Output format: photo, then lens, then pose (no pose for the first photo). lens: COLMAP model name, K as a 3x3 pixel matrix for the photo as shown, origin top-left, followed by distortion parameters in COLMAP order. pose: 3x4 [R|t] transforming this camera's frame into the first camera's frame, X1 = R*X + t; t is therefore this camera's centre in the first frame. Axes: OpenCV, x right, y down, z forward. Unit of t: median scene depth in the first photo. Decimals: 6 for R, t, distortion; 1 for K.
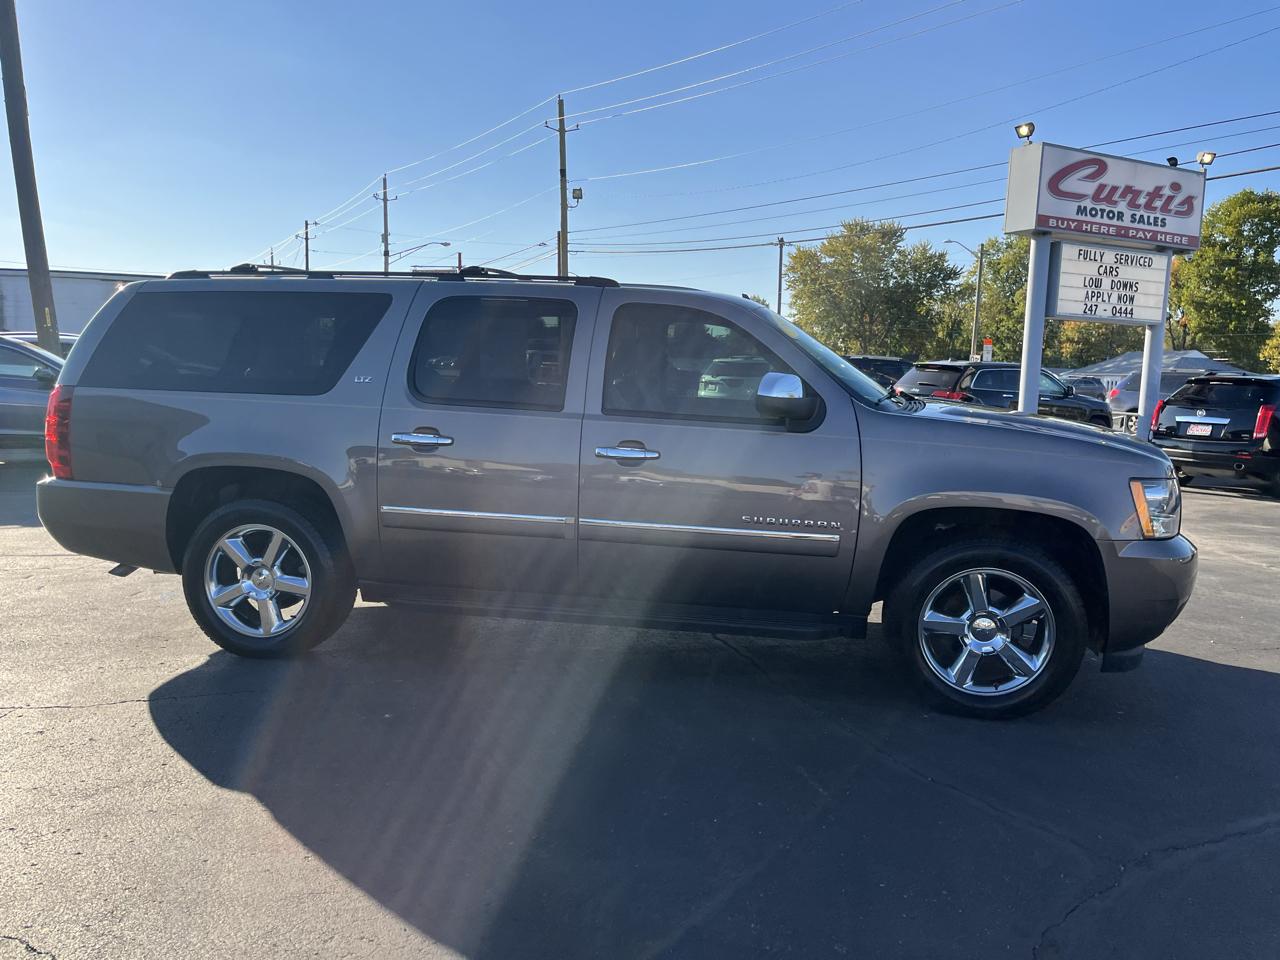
lens RADIAL K [[969.4, 0, 651.4], [0, 969.4, 477.1], [0, 0, 1]] dist [0.062024, -0.078844]
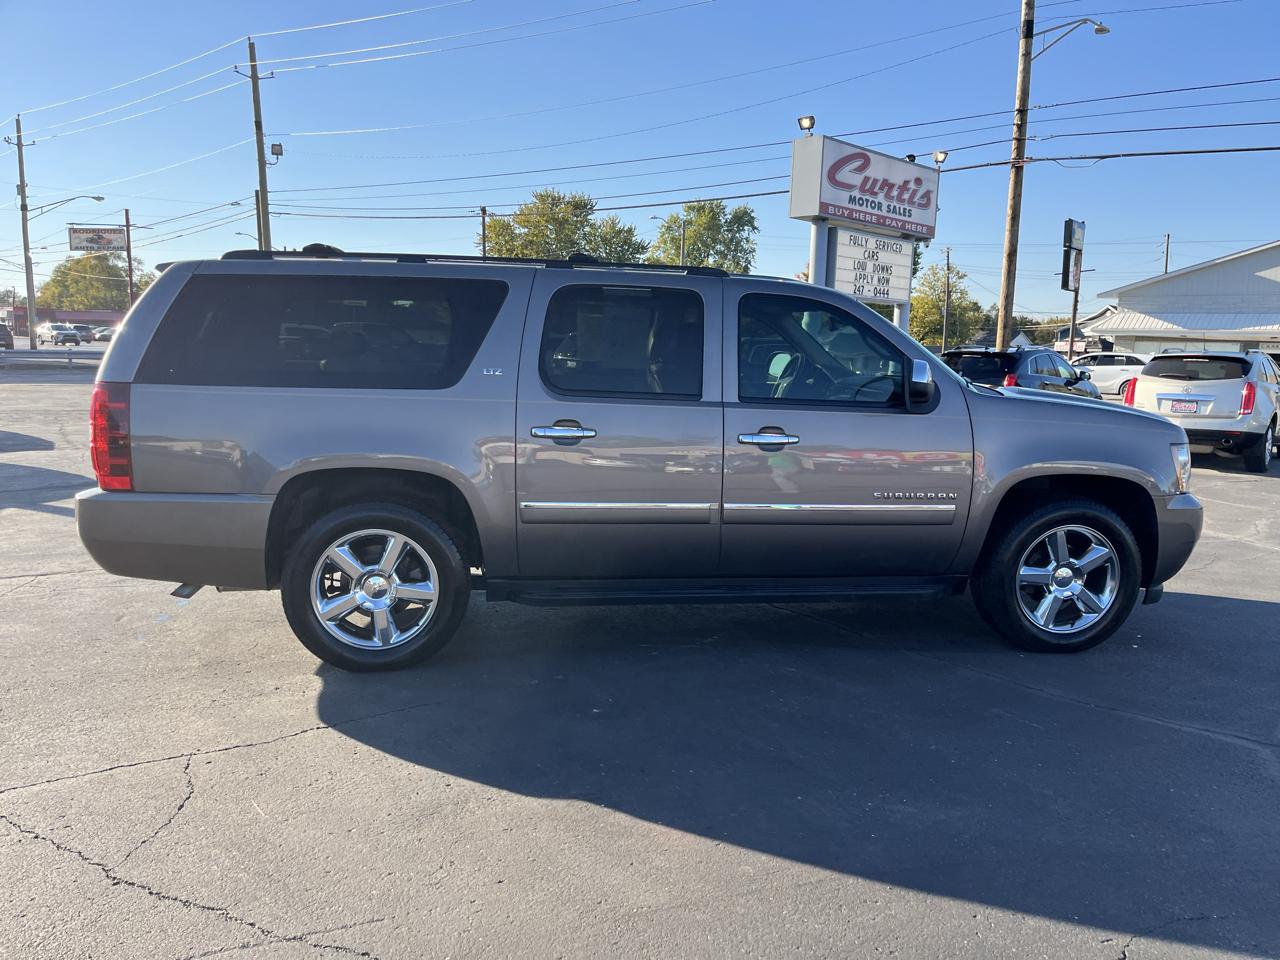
lens RADIAL K [[969.4, 0, 653.5], [0, 969.4, 495.5], [0, 0, 1]] dist [0.062024, -0.078844]
pose [[0.948354, -0.054796, 0.312445, -0.137895], [0.039813, 0.997739, 0.054139, -0.007367], [-0.314705, -0.038904, 0.948392, 0.011648]]
